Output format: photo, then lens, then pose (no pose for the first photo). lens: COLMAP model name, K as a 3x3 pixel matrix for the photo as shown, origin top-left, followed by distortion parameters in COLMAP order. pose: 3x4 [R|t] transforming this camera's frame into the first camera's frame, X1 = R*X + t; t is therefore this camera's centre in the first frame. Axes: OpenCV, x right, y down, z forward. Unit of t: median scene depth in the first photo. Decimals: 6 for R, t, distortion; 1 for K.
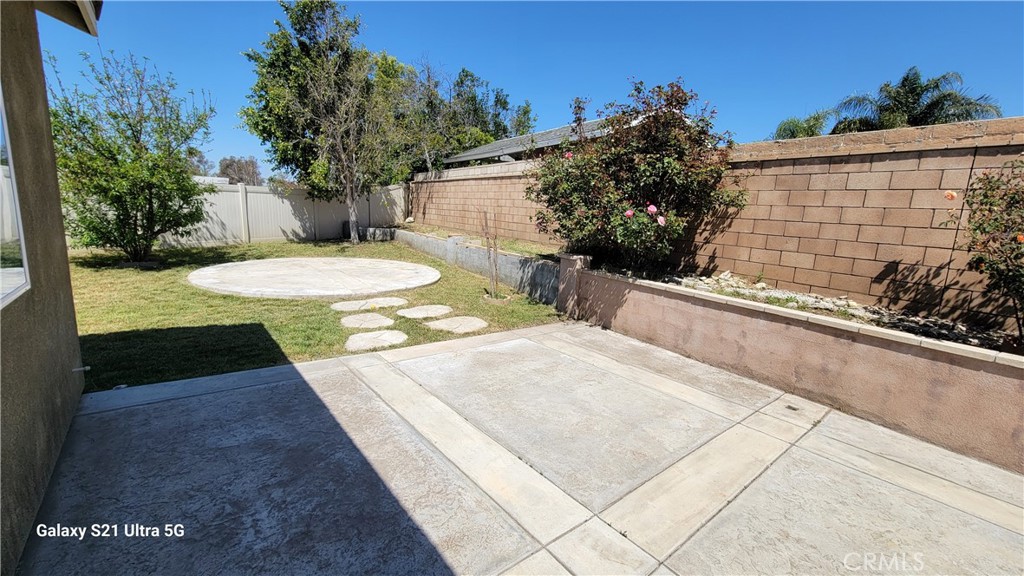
lens RADIAL K [[418.8, 0, 511.2], [0, 418.8, 284.9], [0, 0, 1]] dist [-0.001574, -0.000086]
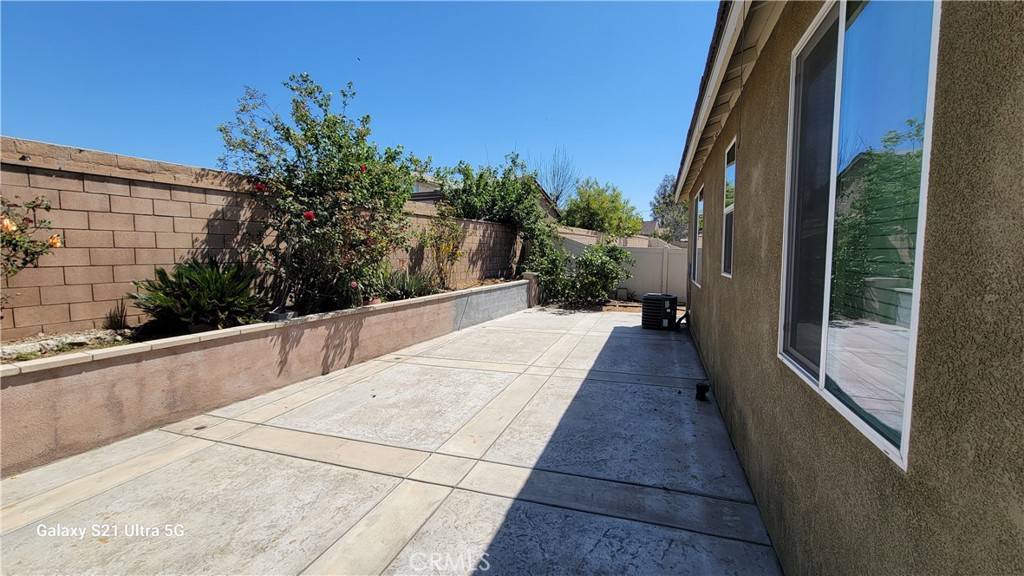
lens RADIAL K [[418.8, 0, 511.2], [0, 418.8, 284.9], [0, 0, 1]] dist [-0.001574, -0.000086]
pose [[-0.516642, -0.122533, 0.847388, -0.059232], [0.124541, 0.968426, 0.215967, -0.018608], [-0.847095, 0.217112, -0.485069, 0.084410]]
